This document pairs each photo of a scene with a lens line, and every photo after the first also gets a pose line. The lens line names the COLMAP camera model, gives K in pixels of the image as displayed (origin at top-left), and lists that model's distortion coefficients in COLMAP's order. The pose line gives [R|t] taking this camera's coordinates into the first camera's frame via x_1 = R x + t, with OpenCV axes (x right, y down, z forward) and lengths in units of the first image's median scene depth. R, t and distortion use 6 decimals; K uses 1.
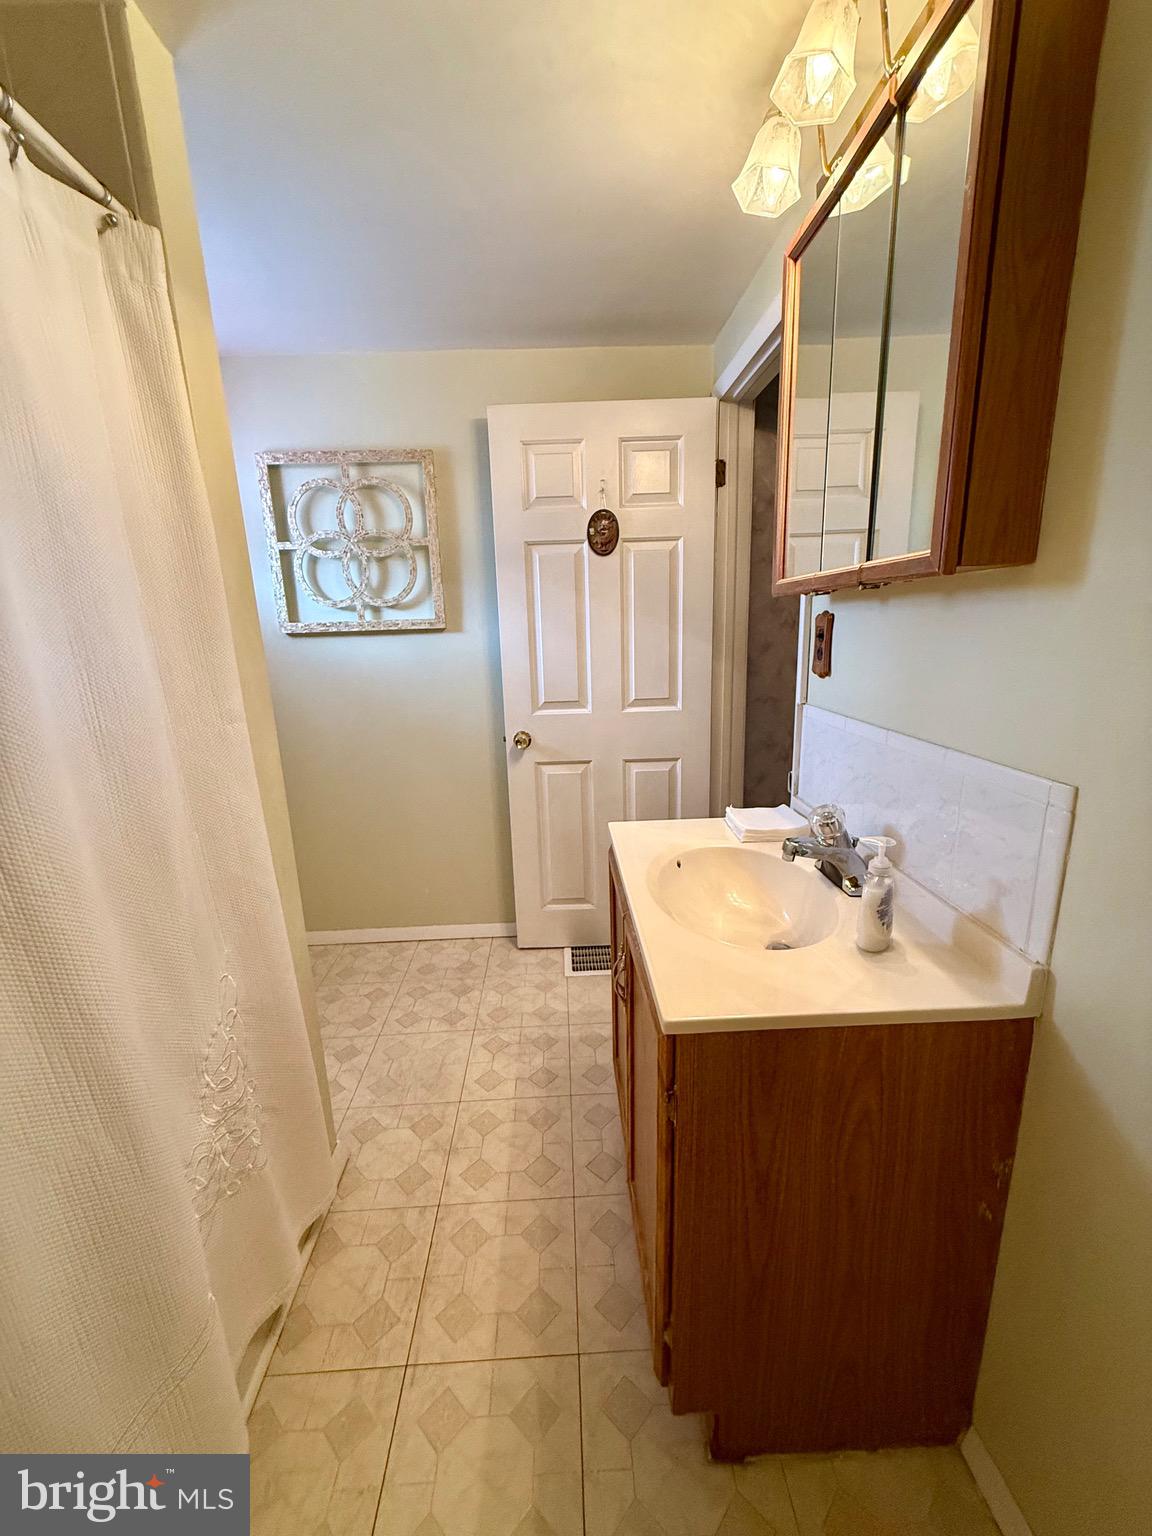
lens RADIAL K [[610.6, 0, 575.1], [0, 610.6, 766.5], [0, 0, 1]] dist [-0.001262, -0.000168]
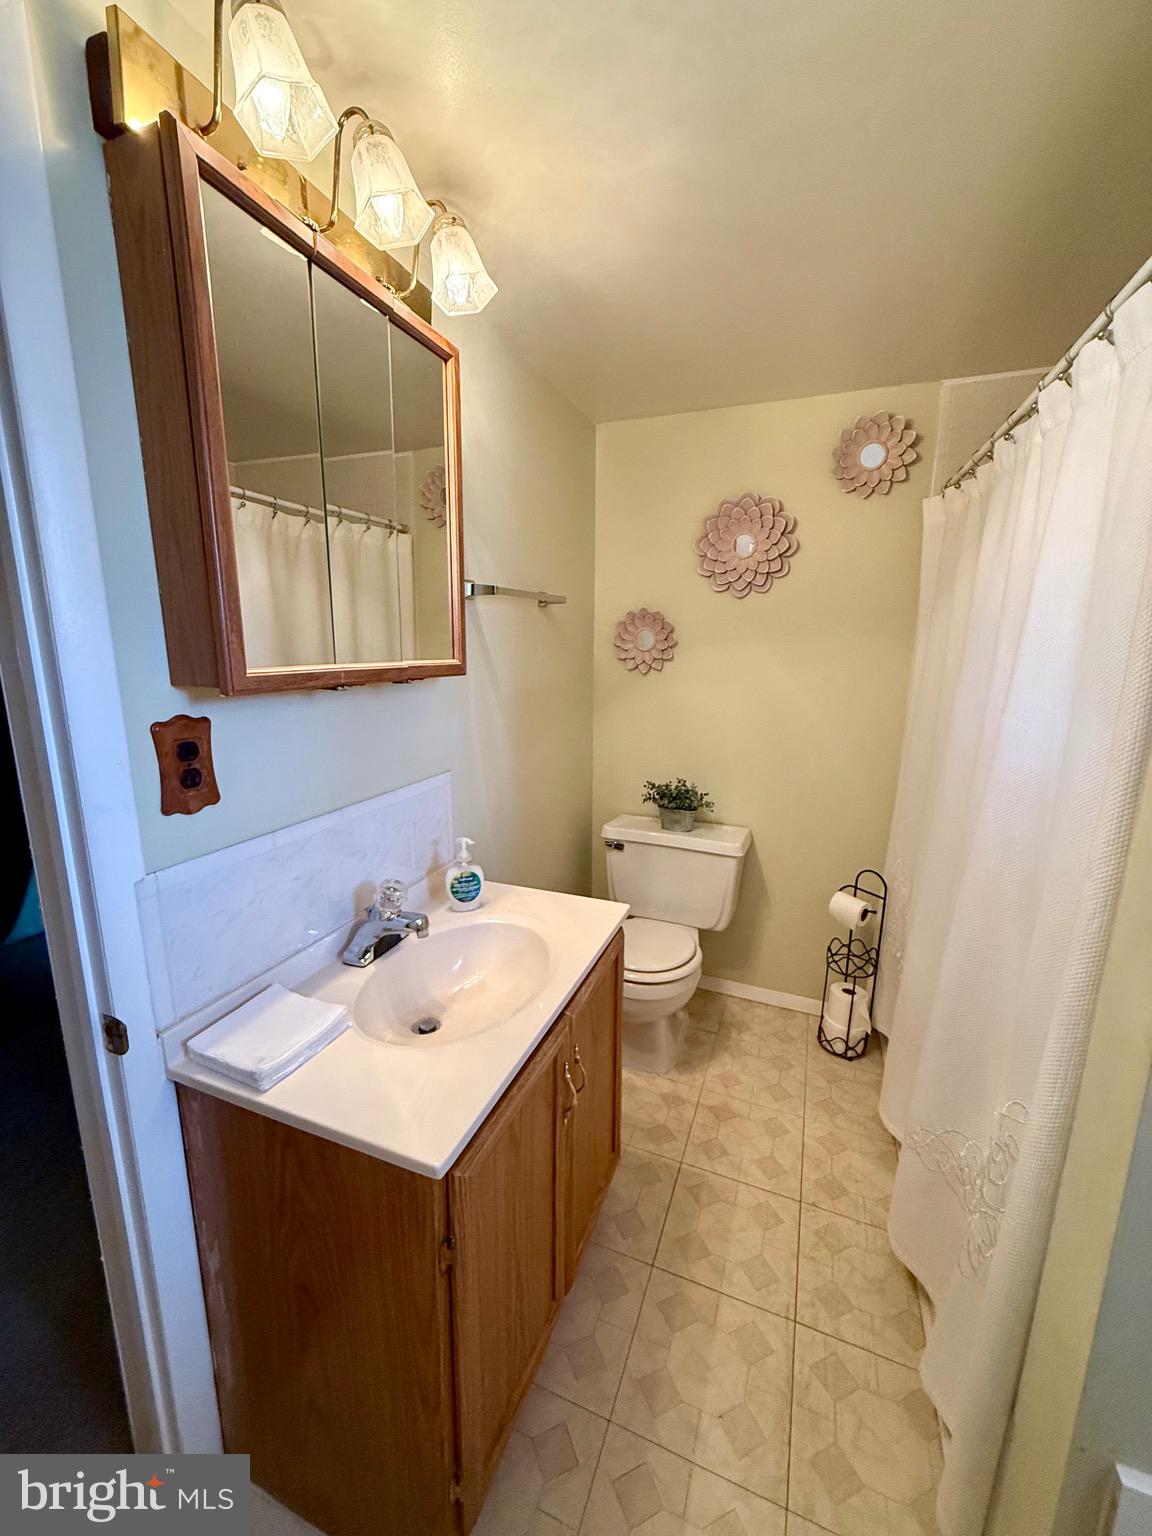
lens RADIAL K [[619.0, 0, 581.9], [0, 619.0, 762.6], [0, 0, 1]] dist [-0.000687, 0.000249]
pose [[-0.920264, -0.057423, 0.387061, -0.258549], [0.104920, 0.916741, 0.385458, -0.444097], [-0.376969, 0.395333, -0.837619, 1.498729]]
